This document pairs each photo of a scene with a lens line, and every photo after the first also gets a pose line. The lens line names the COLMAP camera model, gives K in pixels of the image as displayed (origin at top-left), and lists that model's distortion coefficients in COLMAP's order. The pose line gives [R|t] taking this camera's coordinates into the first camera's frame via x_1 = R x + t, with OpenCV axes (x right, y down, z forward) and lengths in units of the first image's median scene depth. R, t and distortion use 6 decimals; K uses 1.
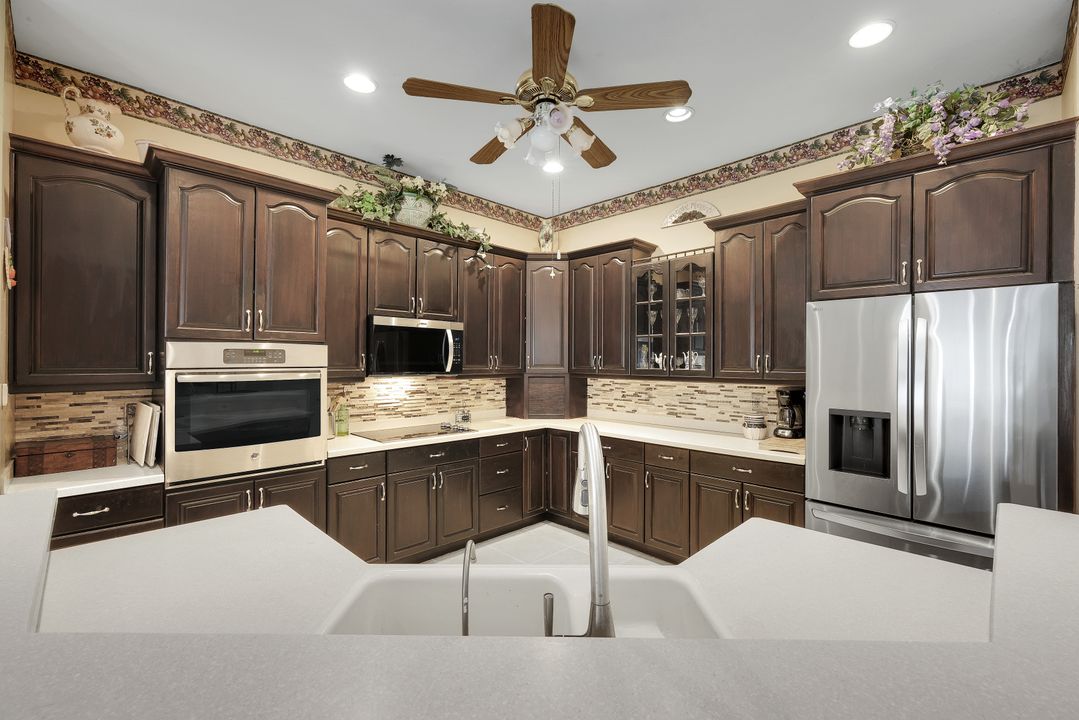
lens RADIAL K [[457.7, 0, 507.3], [0, 457.7, 358.4], [0, 0, 1]] dist [-0.000213, -0.000033]
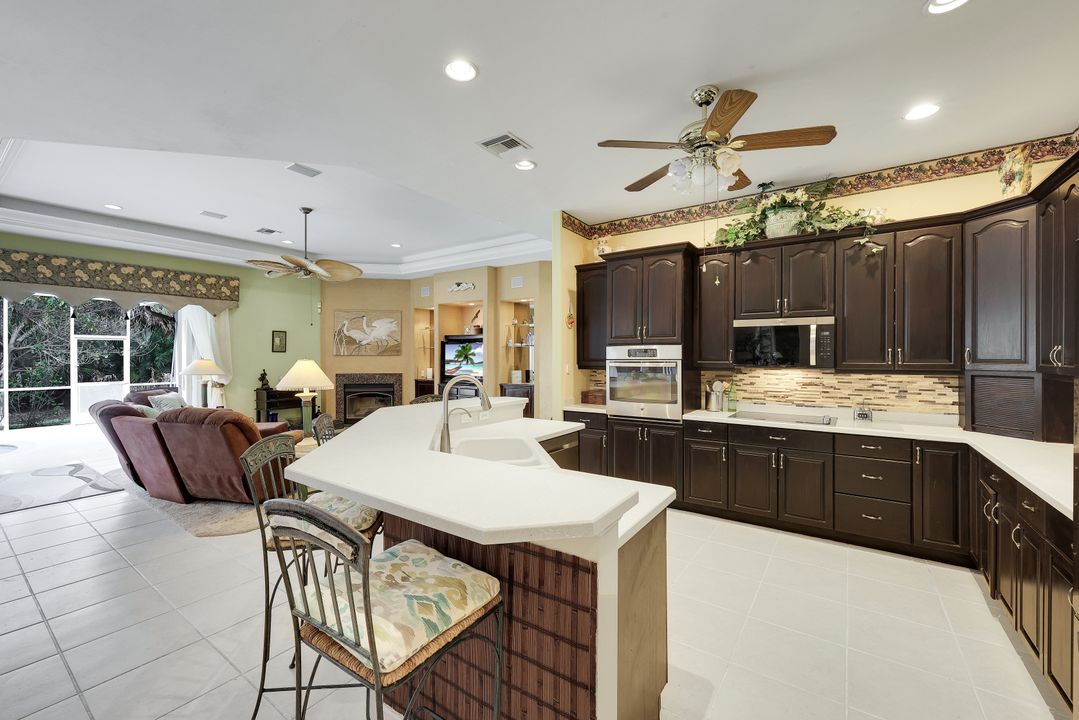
lens RADIAL K [[438.8, 0, 539.5], [0, 438.8, 360.0], [0, 0, 1]] dist [0.001928, 0.000119]
pose [[0.207322, 0.007906, -0.978241, 0.703343], [0.008427, 0.999916, 0.009867, 0.001726], [0.978236, -0.010289, 0.207238, 0.178304]]
